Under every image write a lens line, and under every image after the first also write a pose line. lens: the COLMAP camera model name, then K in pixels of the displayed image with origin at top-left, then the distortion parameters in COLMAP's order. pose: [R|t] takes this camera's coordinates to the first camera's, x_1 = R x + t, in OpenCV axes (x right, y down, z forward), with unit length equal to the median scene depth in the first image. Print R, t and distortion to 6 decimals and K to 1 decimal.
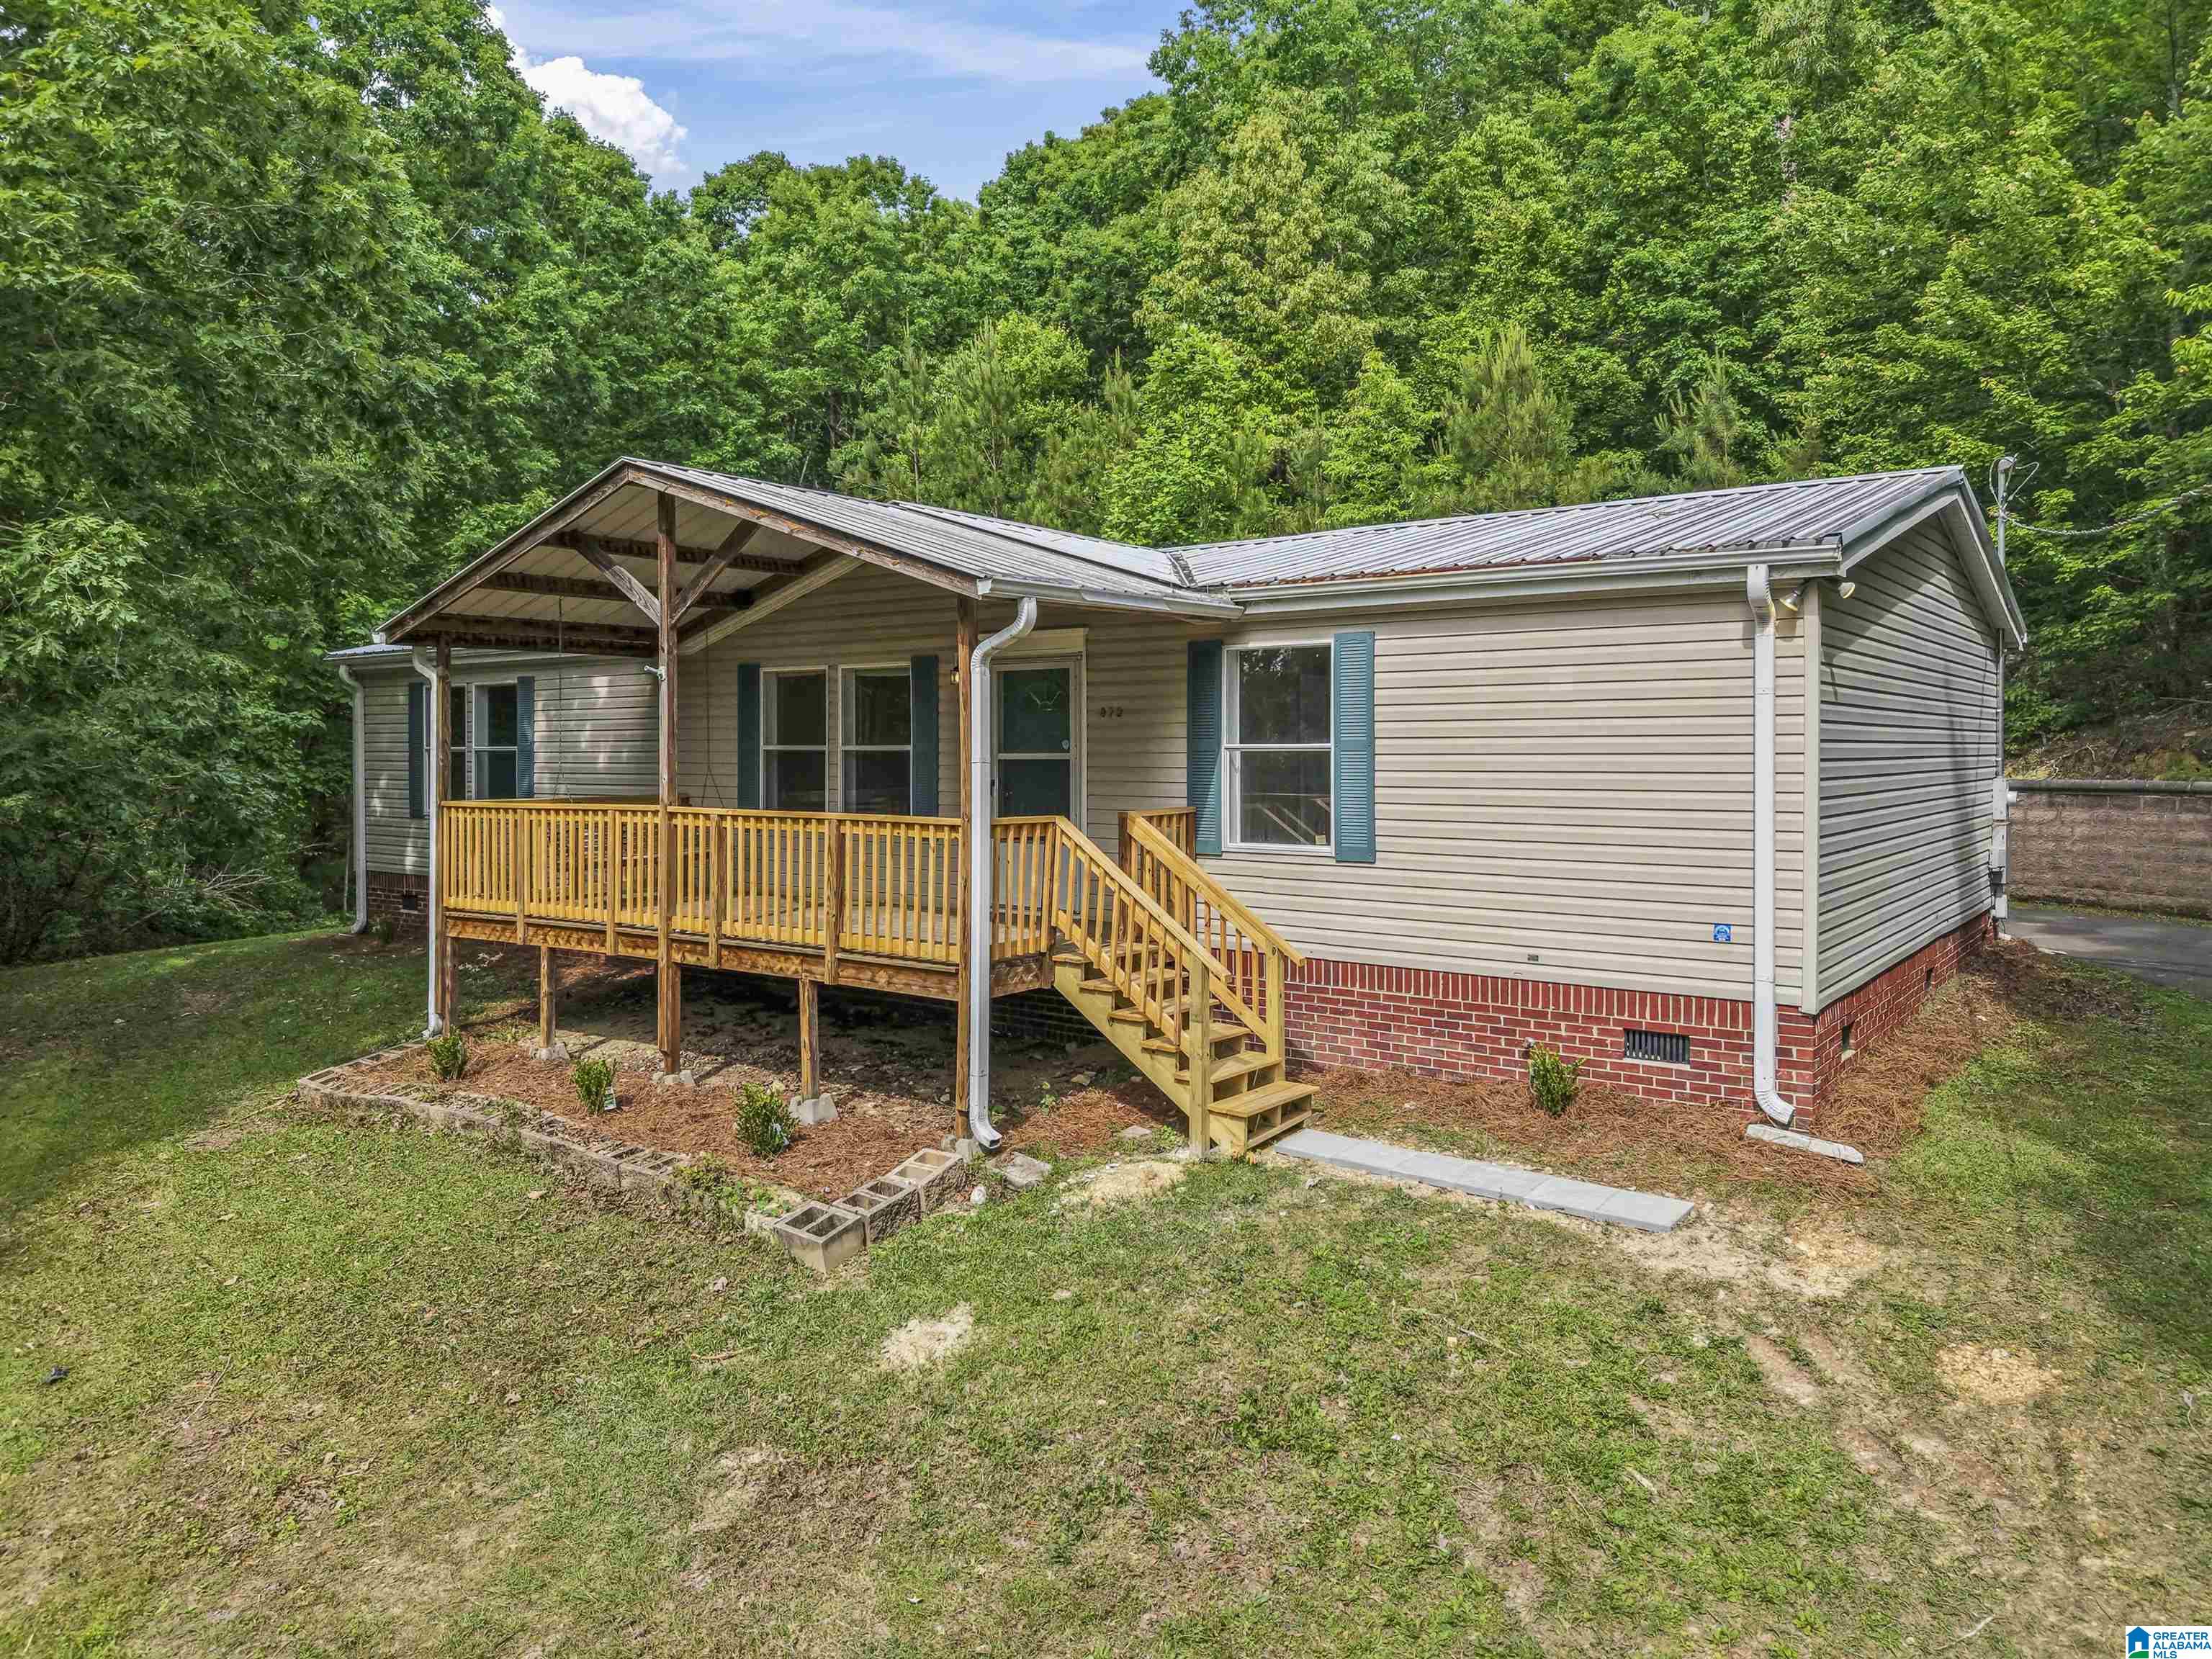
lens RADIAL K [[1523.3, 0, 1105.0], [0, 1523.3, 778.3], [0, 0, 1]] dist [0.021269, -0.000202]
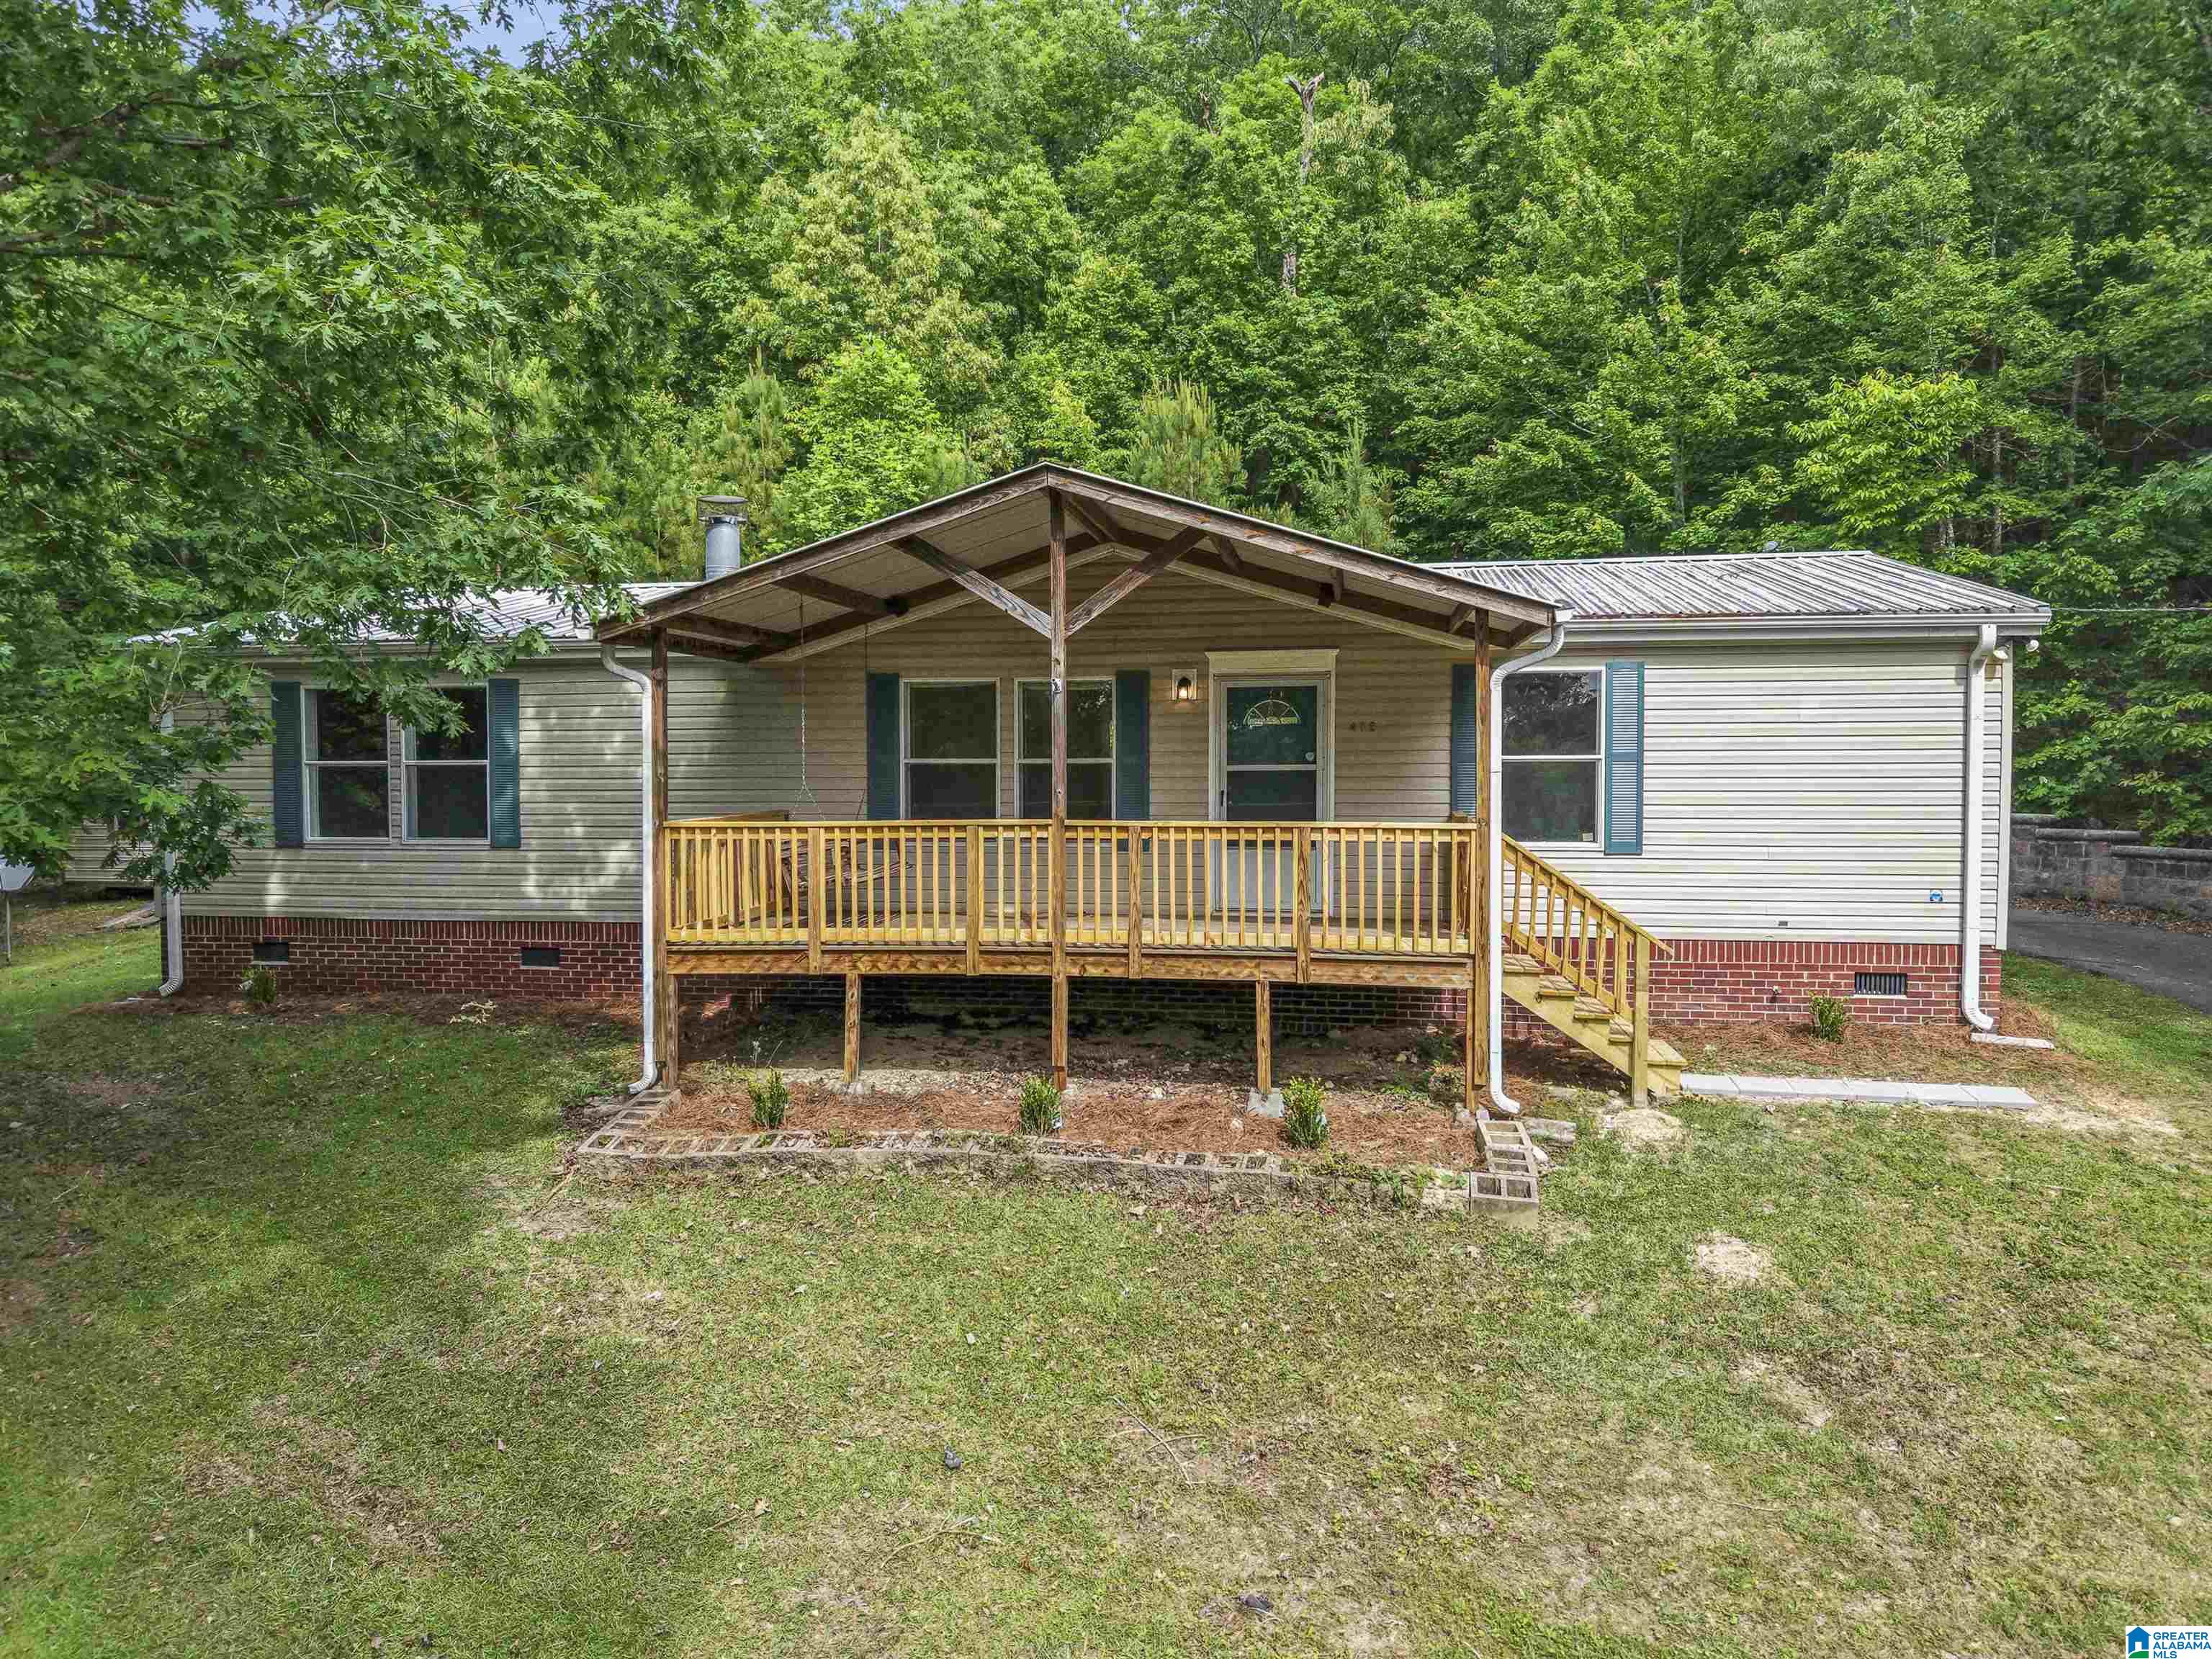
lens RADIAL K [[1517.0, 0, 1106.0], [0, 1517.0, 829.5], [0, 0, 1]] dist [0.010178, -0.000691]
pose [[0.887668, -0.022238, 0.459947, -0.743110], [0.011239, 0.999582, 0.026638, -0.000982], [-0.460347, -0.018476, 0.887547, 0.124784]]
